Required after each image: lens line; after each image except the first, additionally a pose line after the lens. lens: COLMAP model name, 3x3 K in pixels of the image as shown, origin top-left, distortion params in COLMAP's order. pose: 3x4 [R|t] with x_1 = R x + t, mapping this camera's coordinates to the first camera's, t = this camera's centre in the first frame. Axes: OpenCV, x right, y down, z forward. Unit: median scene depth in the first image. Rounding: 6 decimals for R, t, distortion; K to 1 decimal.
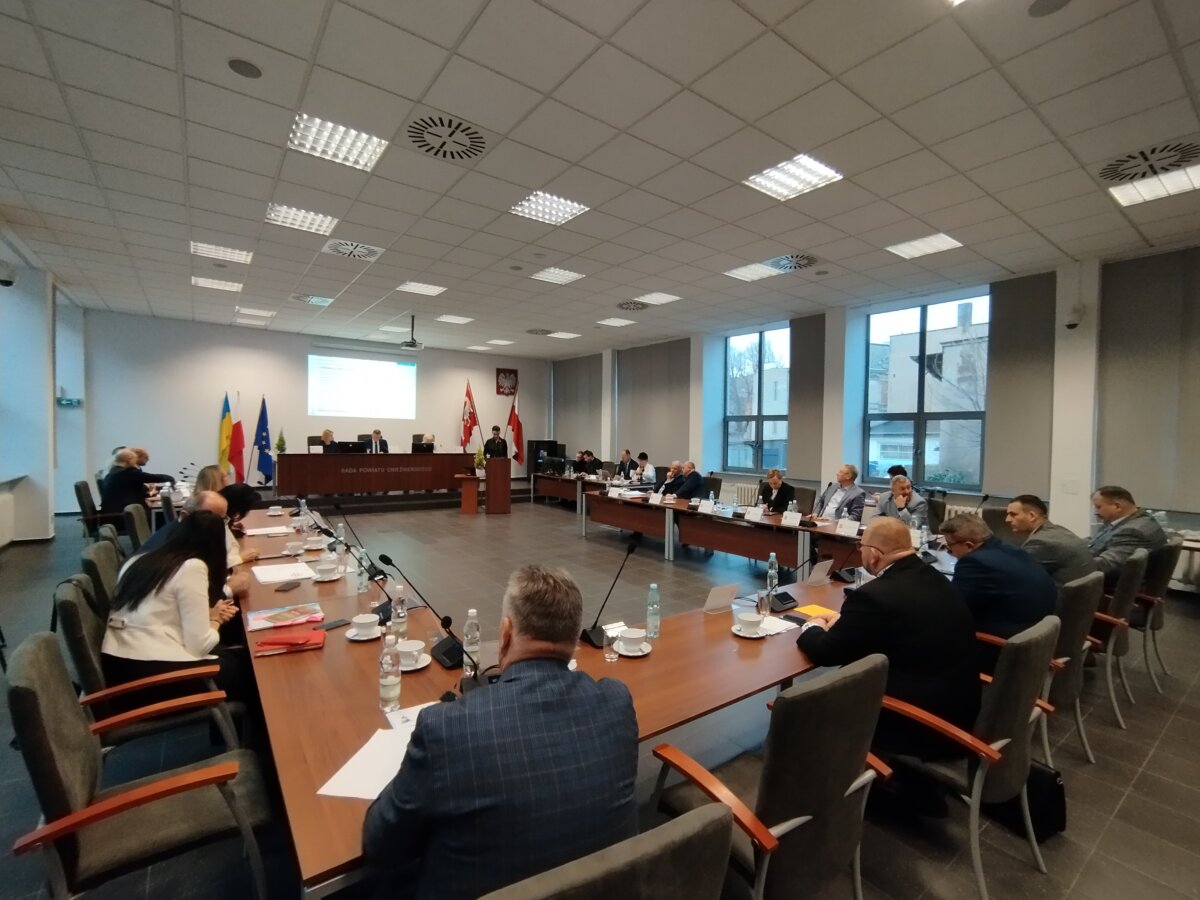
lens RADIAL K [[546.9, 0, 600.0], [0, 546.9, 450.0], [0, 0, 1]] dist [-0.000755, 0.000073]
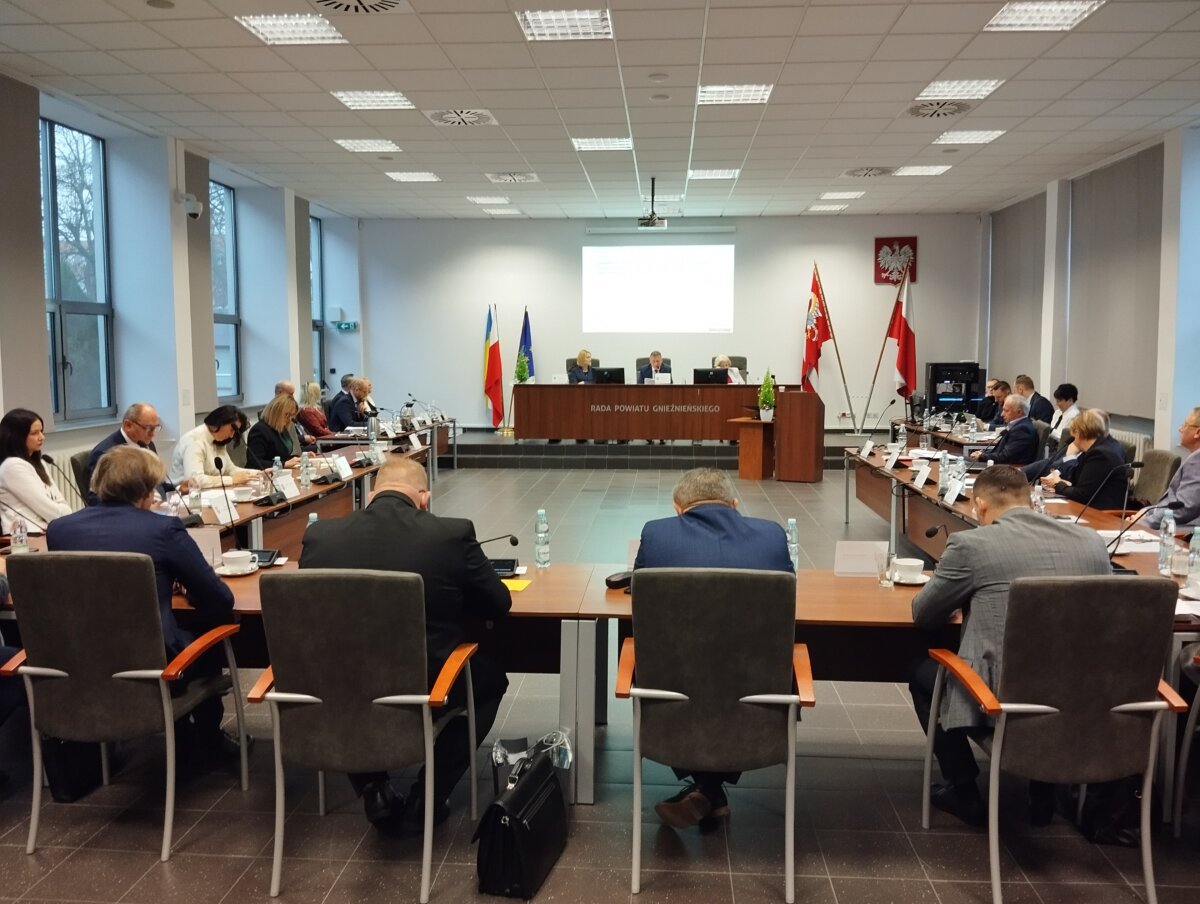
lens RADIAL K [[963.6, 0, 600.0], [0, 963.6, 452.0], [0, 0, 1]] dist [0.091089, -0.171090]
pose [[0.765787, 0.047261, -0.641355, 0.320216], [-0.002893, 0.997539, 0.070053, 0.005789], [0.643087, -0.051791, 0.764039, 0.024652]]
